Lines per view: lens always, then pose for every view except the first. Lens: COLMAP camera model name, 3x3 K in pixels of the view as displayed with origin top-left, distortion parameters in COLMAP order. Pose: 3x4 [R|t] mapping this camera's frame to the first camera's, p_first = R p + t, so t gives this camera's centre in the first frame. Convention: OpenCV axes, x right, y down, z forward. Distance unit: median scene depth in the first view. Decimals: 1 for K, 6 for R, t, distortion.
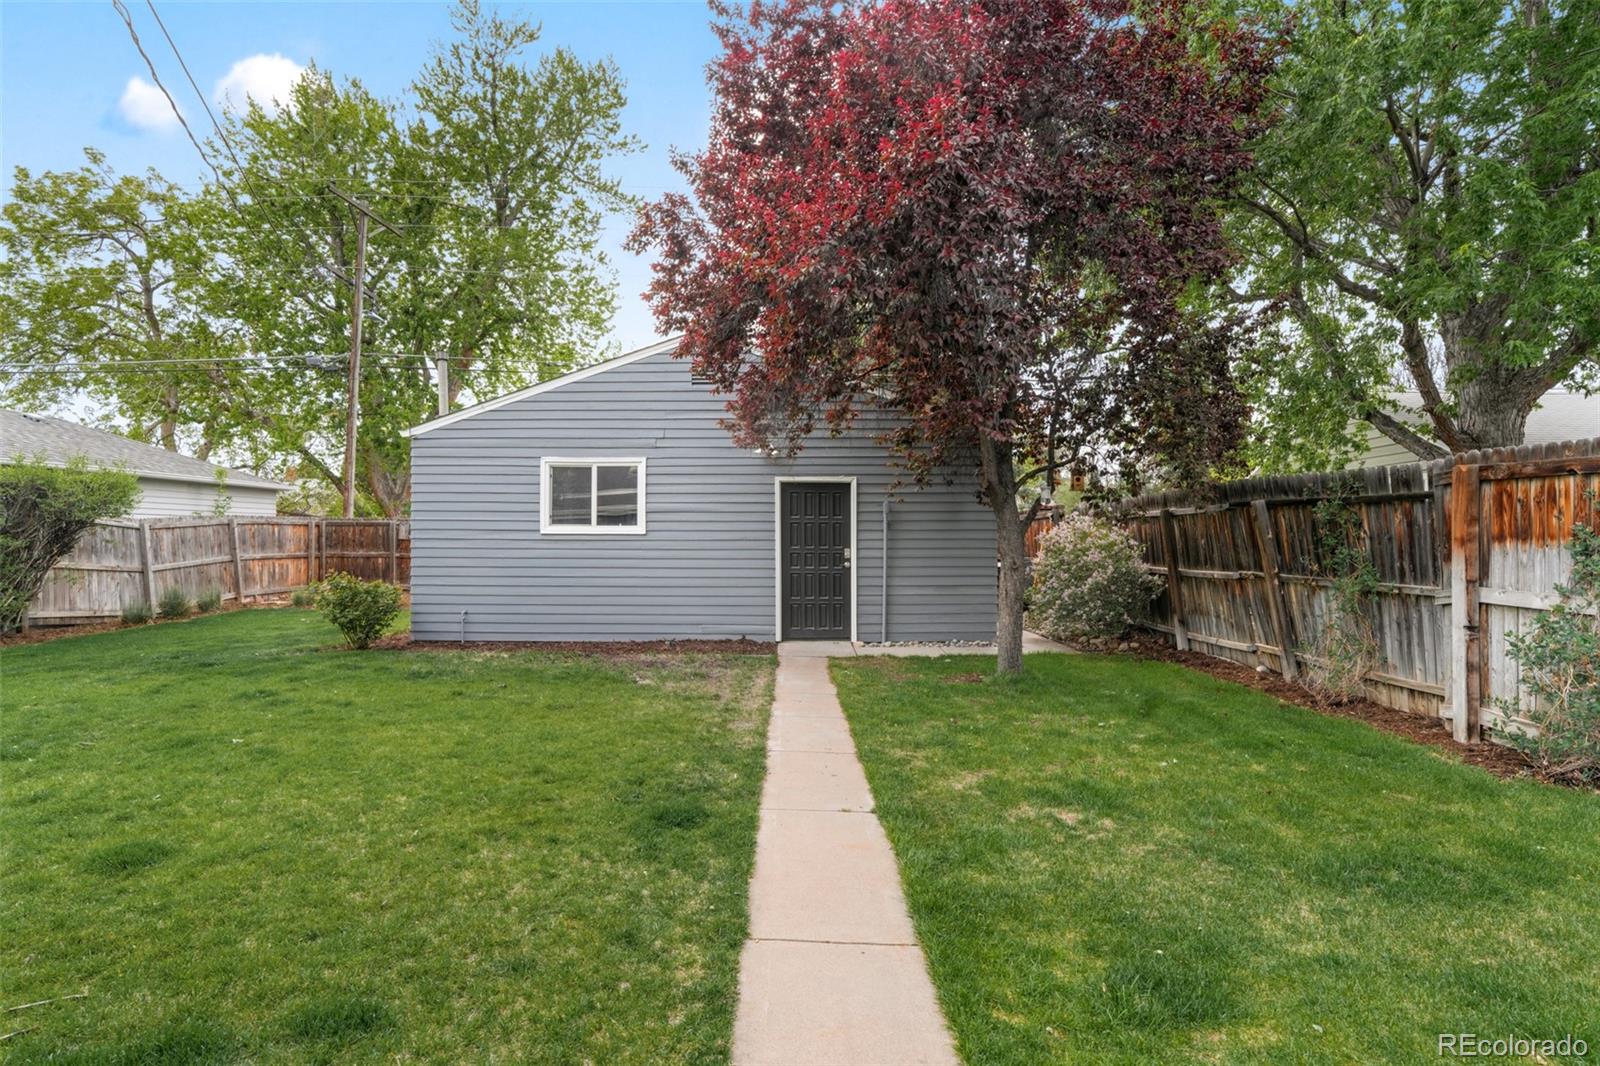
lens RADIAL K [[805.3, 0, 780.3], [0, 805.3, 552.5], [0, 0, 1]] dist [-0.054376, 0.021914]
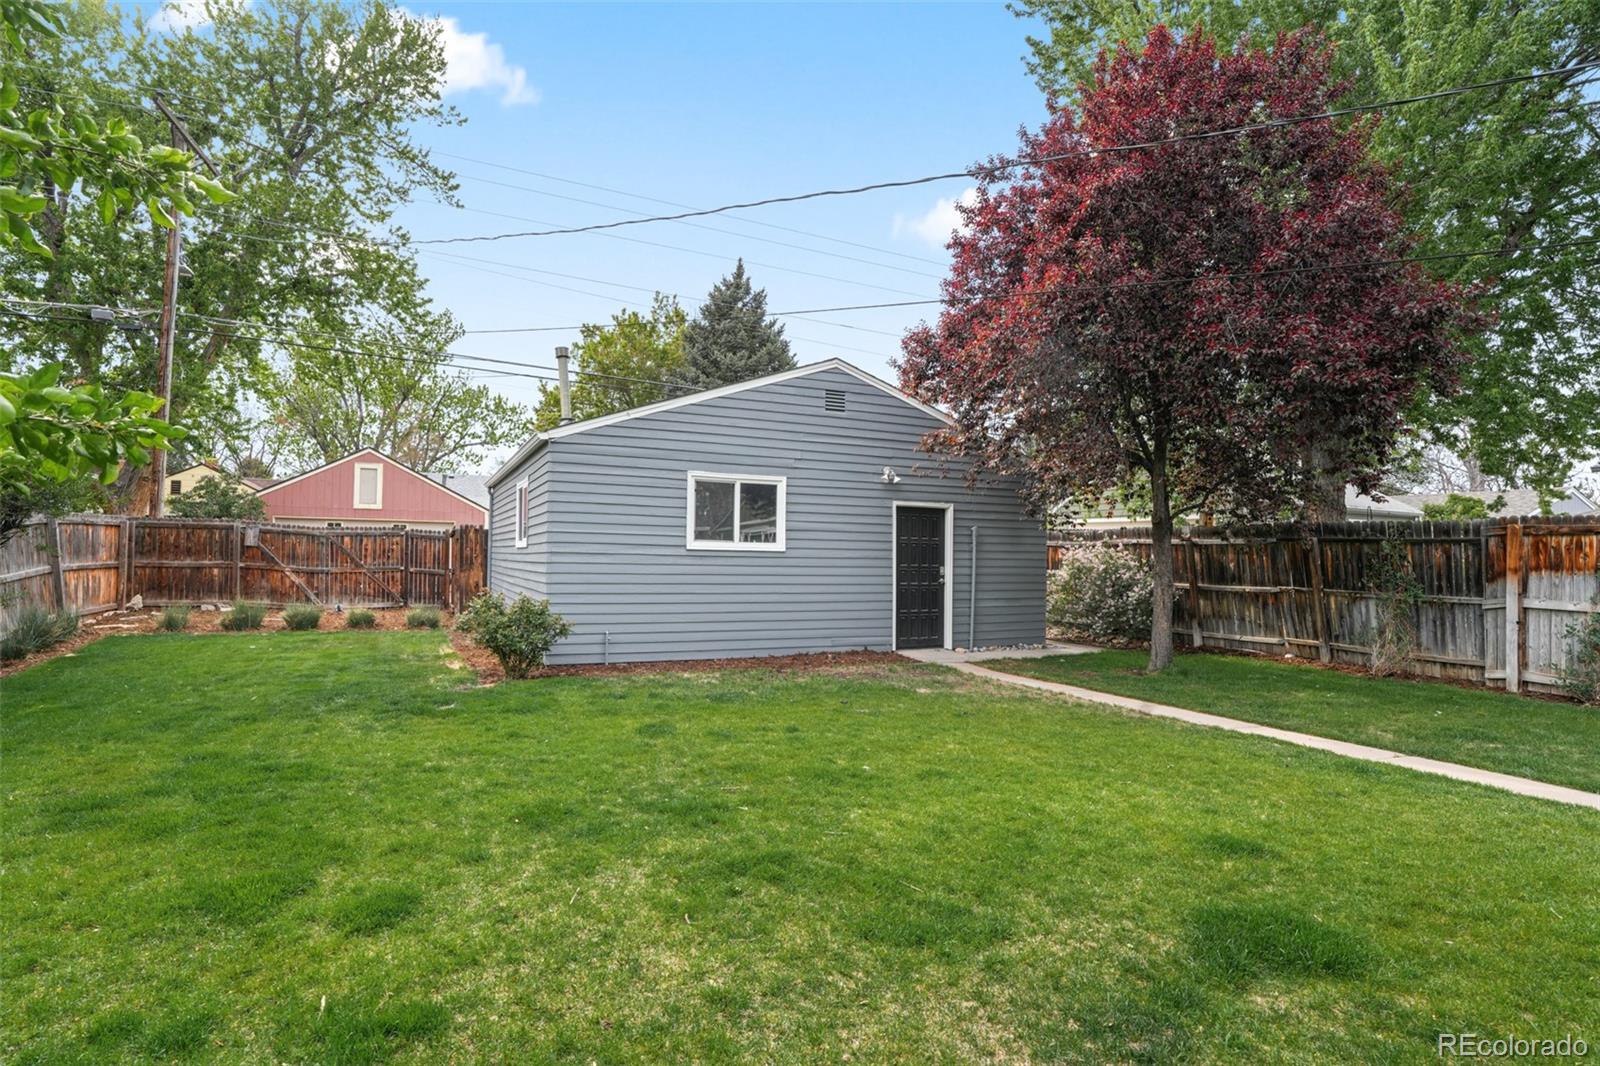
lens RADIAL K [[805.3, 0, 780.3], [0, 805.3, 552.5], [0, 0, 1]] dist [-0.054376, 0.021914]
pose [[0.910908, 0.014328, 0.412361, -0.595791], [-0.009390, 0.999858, -0.013999, -0.006982], [-0.412503, 0.008880, 0.910913, 0.063985]]
